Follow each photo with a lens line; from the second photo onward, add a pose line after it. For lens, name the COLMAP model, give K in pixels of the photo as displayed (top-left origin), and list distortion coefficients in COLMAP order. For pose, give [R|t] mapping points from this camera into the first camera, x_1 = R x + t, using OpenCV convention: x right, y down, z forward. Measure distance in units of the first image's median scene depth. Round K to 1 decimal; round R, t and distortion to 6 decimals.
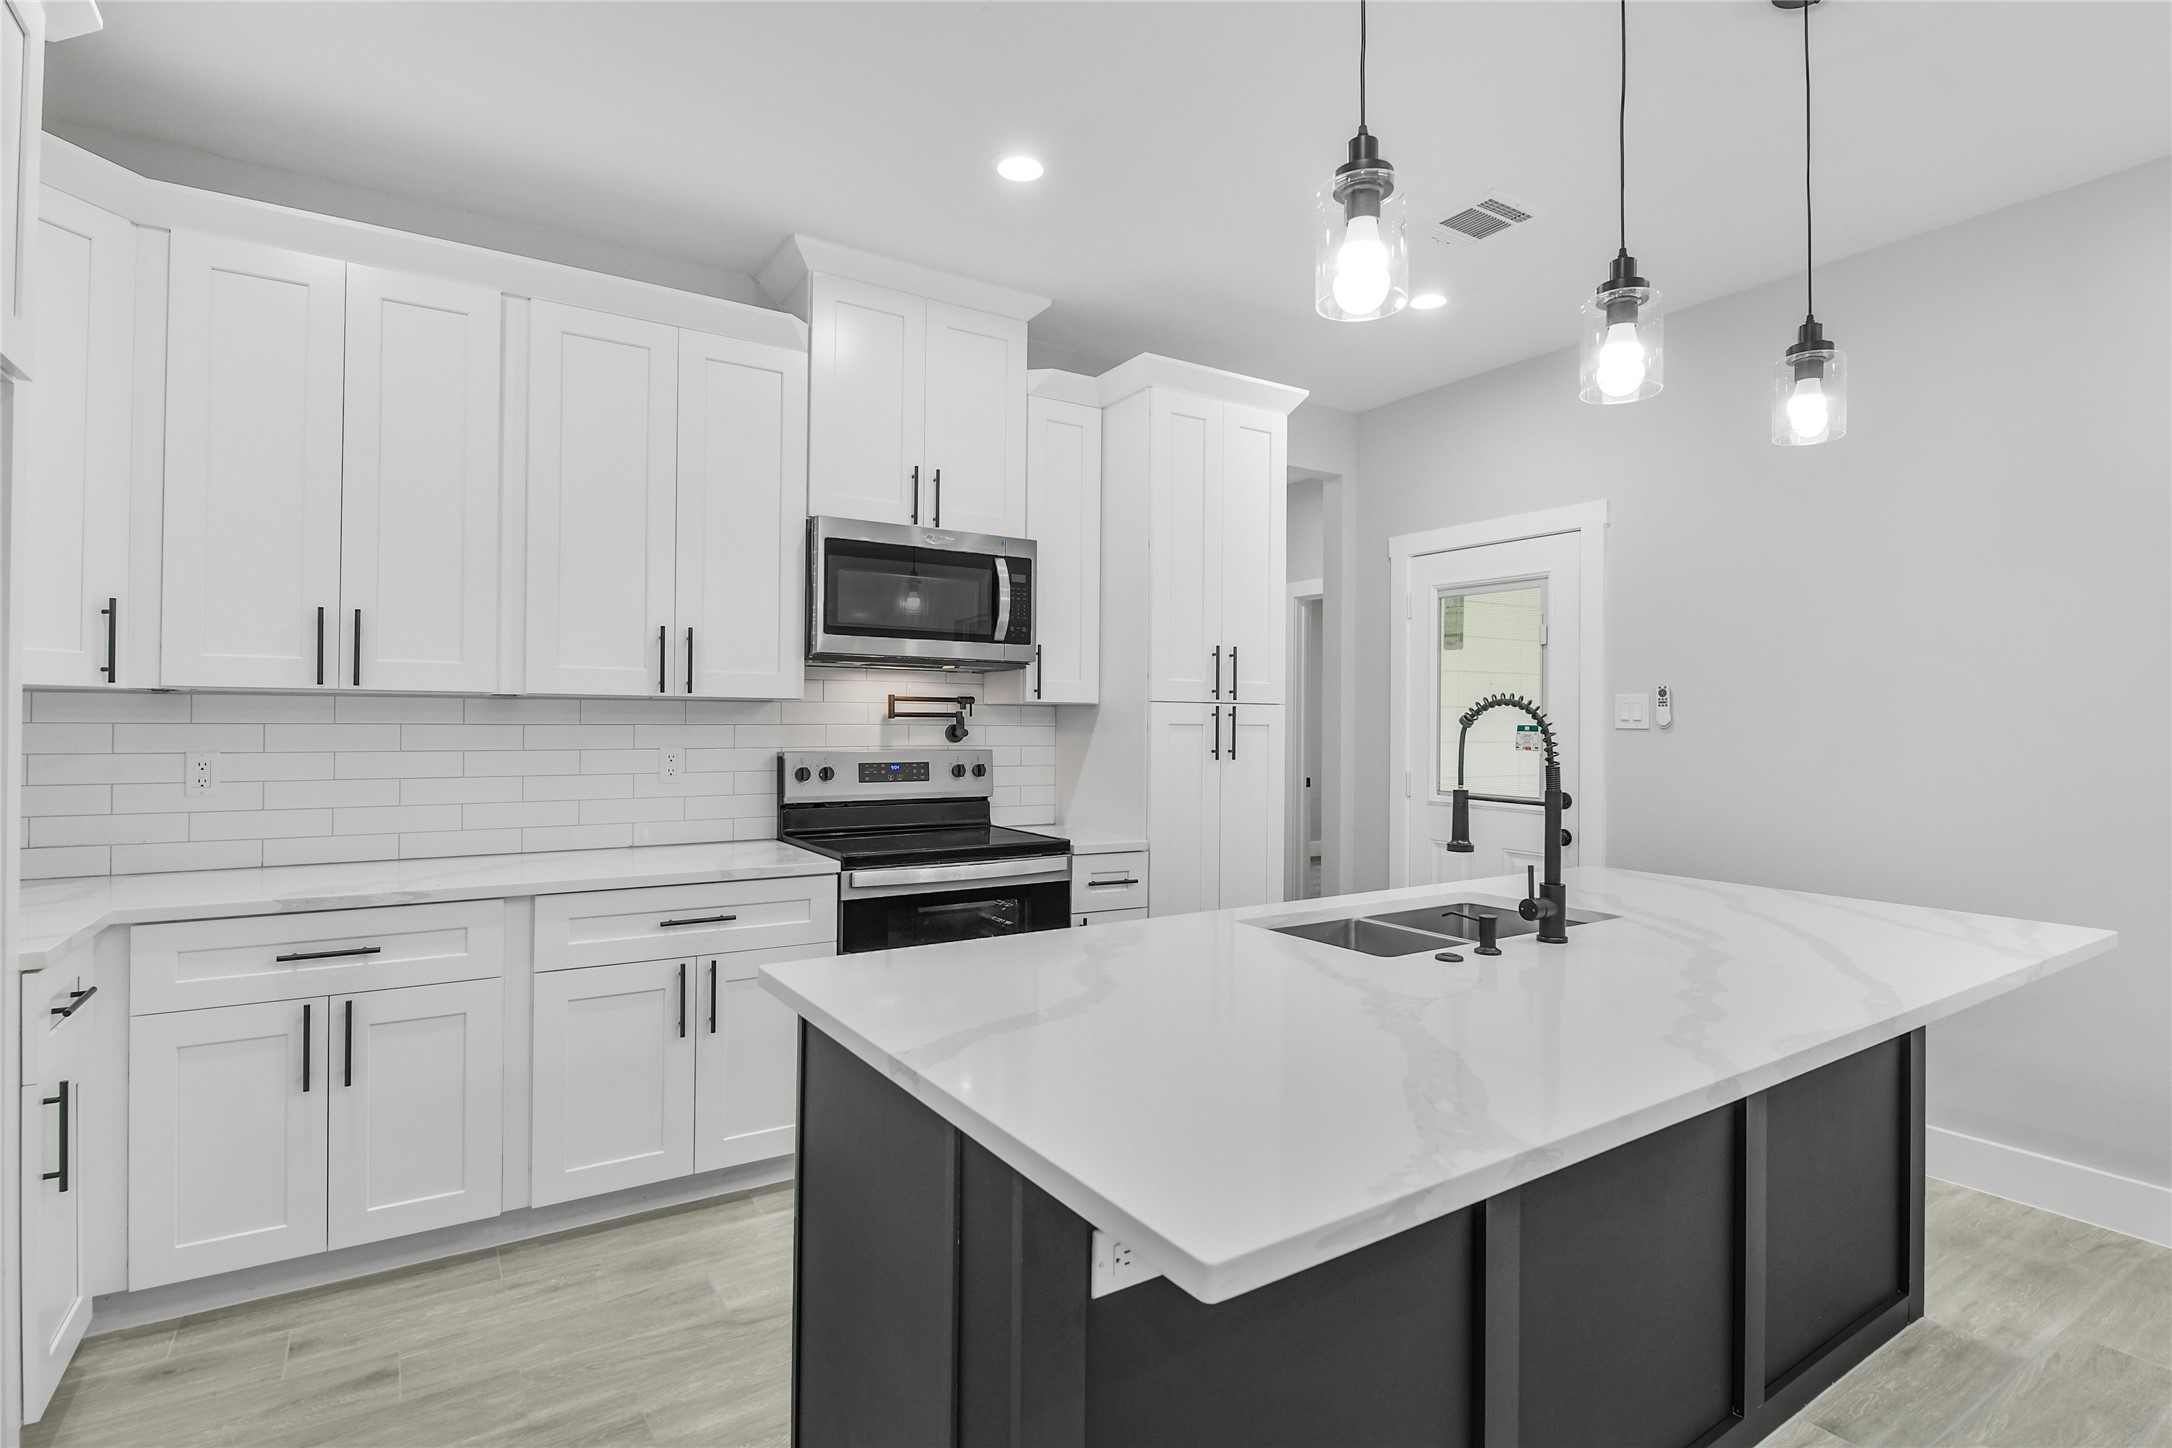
lens RADIAL K [[1059.9, 0, 1089.9], [0, 1059.9, 713.0], [0, 0, 1]] dist [0.003745, -0.009203]
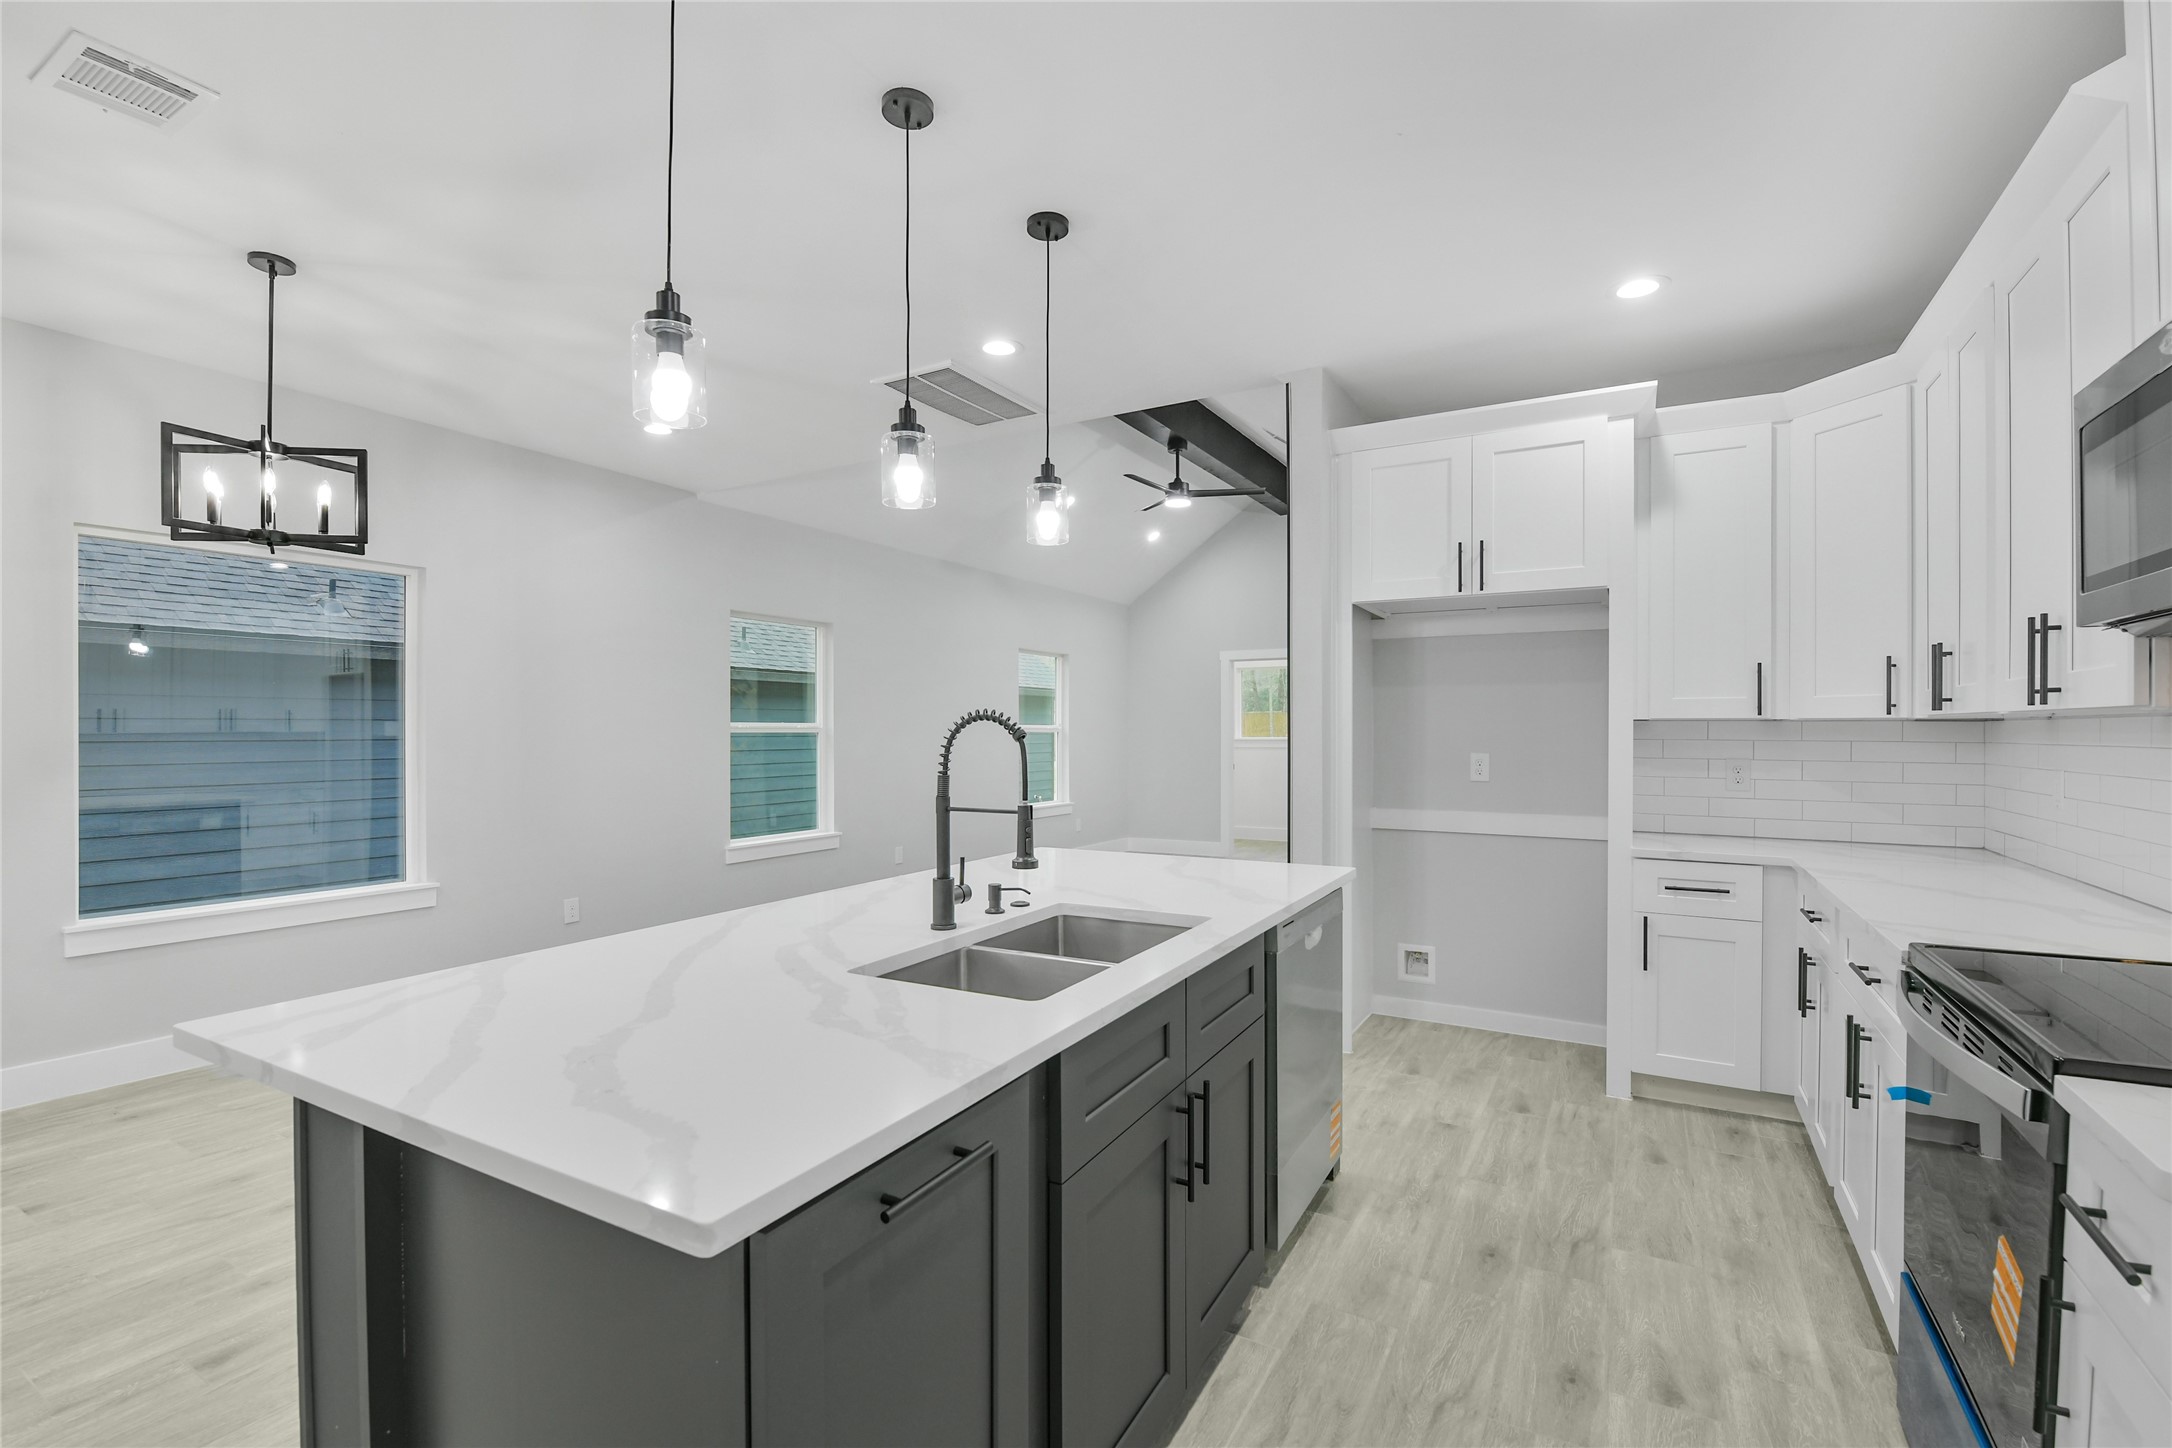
lens RADIAL K [[959.8, 0, 1088.6], [0, 959.8, 732.9], [0, 0, 1]] dist [-0.000032, -0.005994]
pose [[-0.886552, -0.007122, -0.462574, 0.431887], [-0.004138, 0.999964, -0.007465, 0.006735], [0.462610, -0.004704, -0.886549, 1.103977]]
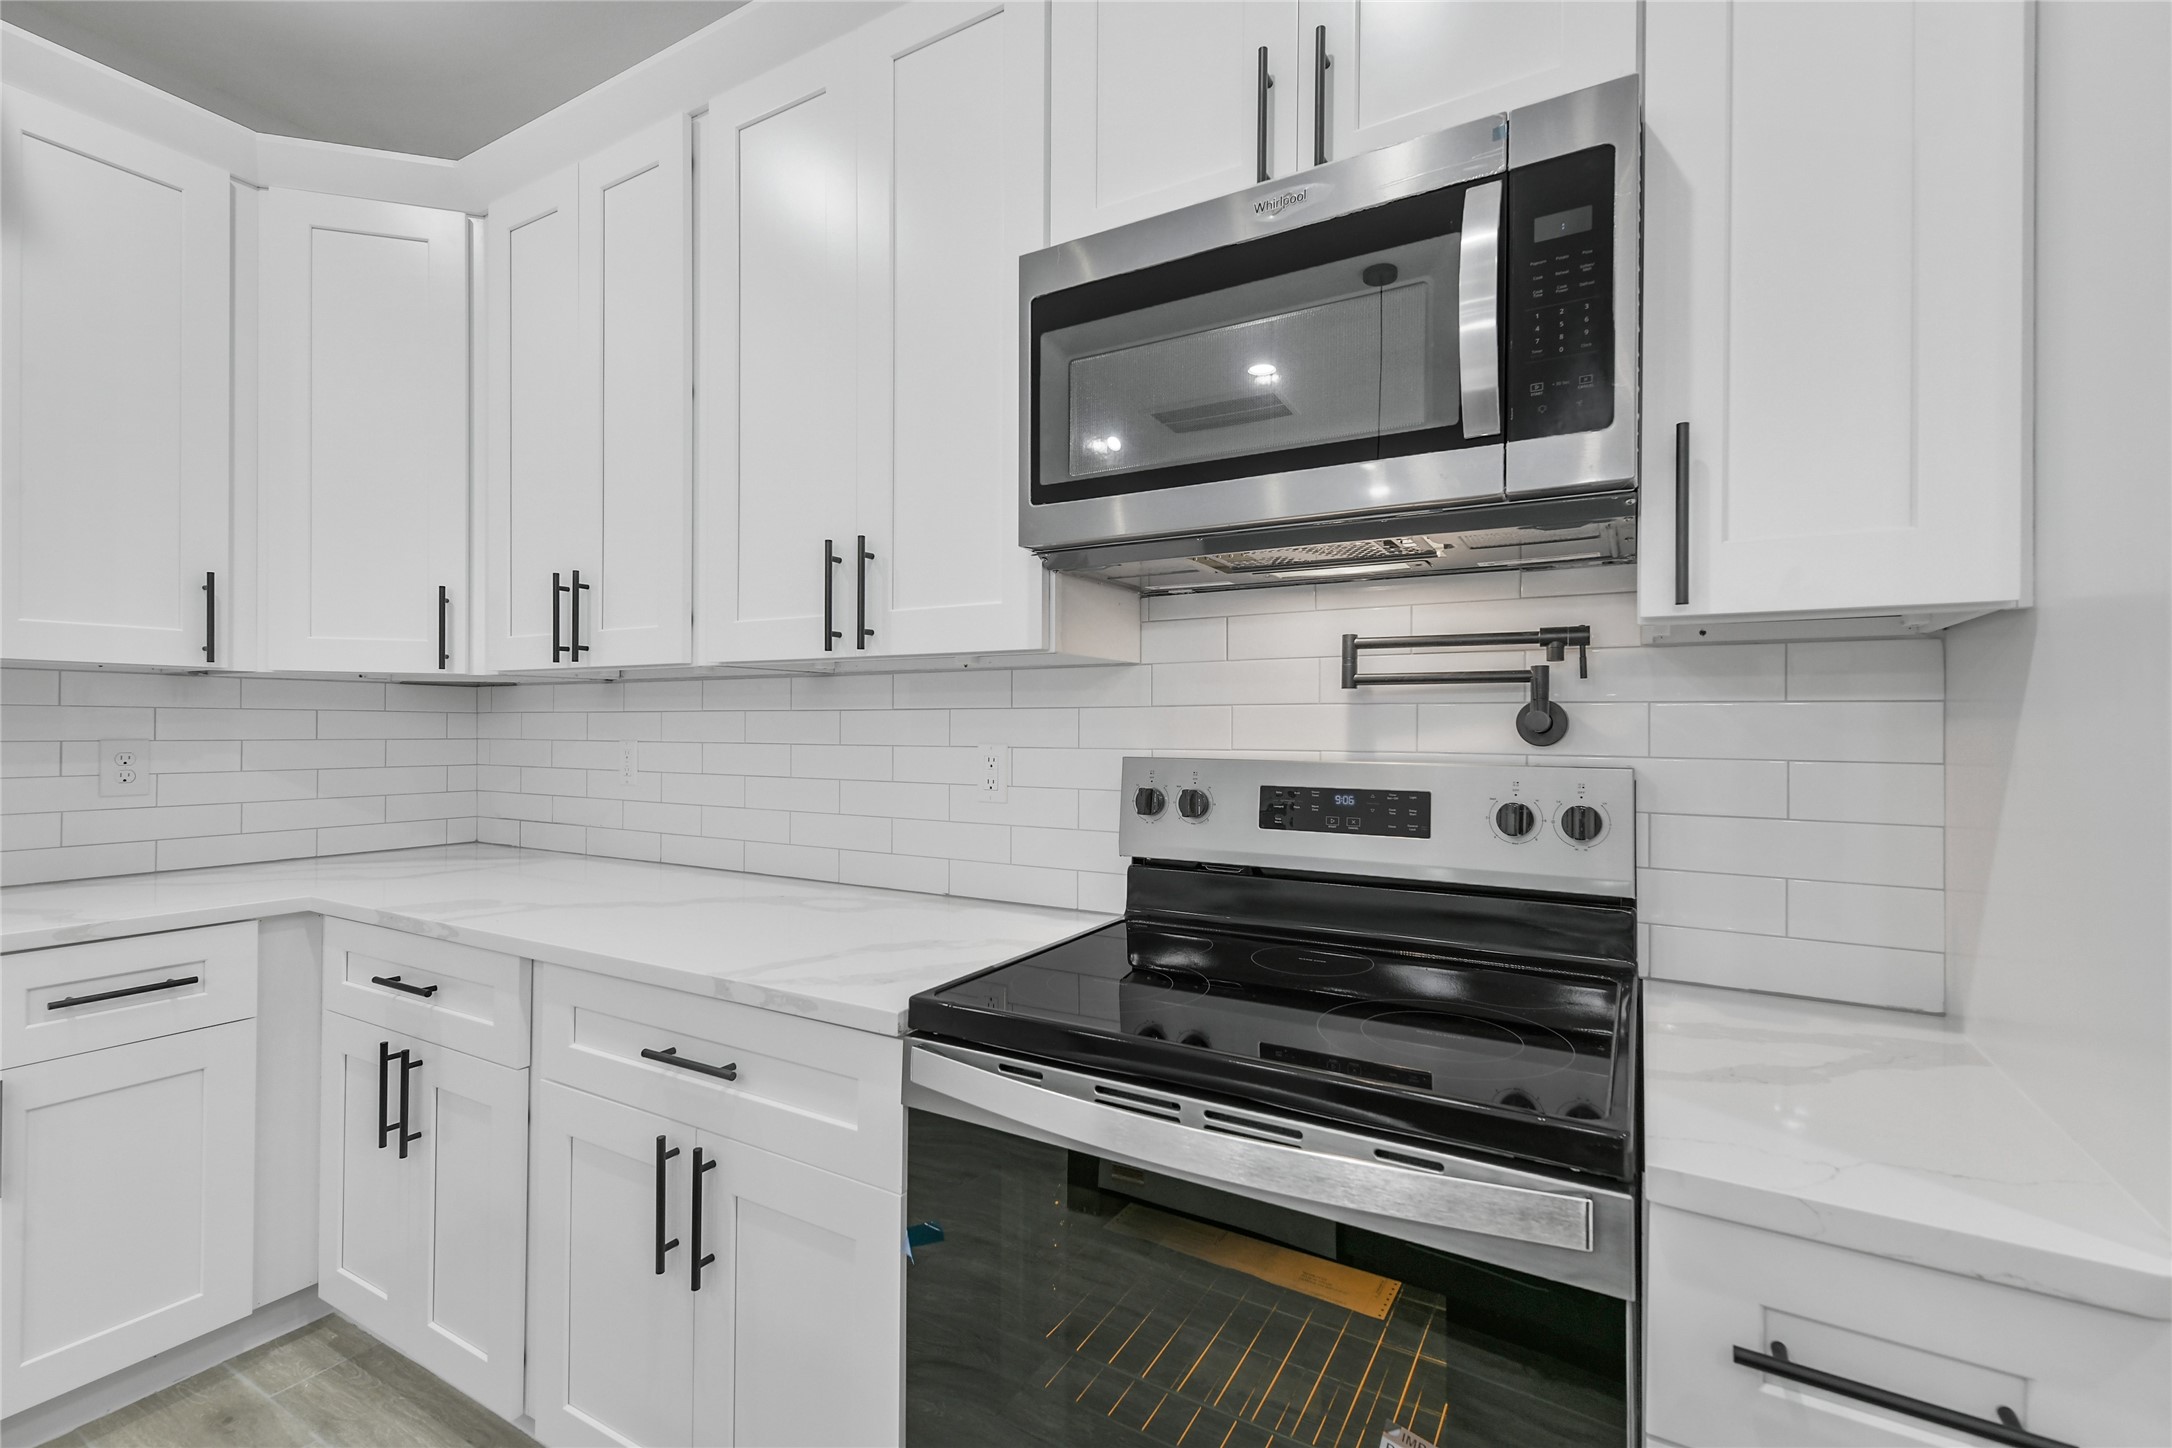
lens RADIAL K [[950.4, 0, 1085.1], [0, 950.4, 720.7], [0, 0, 1]] dist [0.028806, -0.008531]
pose [[0.454146, -0.010137, -0.890870, 0.123489], [0.006997, 0.999945, -0.007811, 0.021668], [0.890900, -0.002686, 0.454192, 0.754745]]
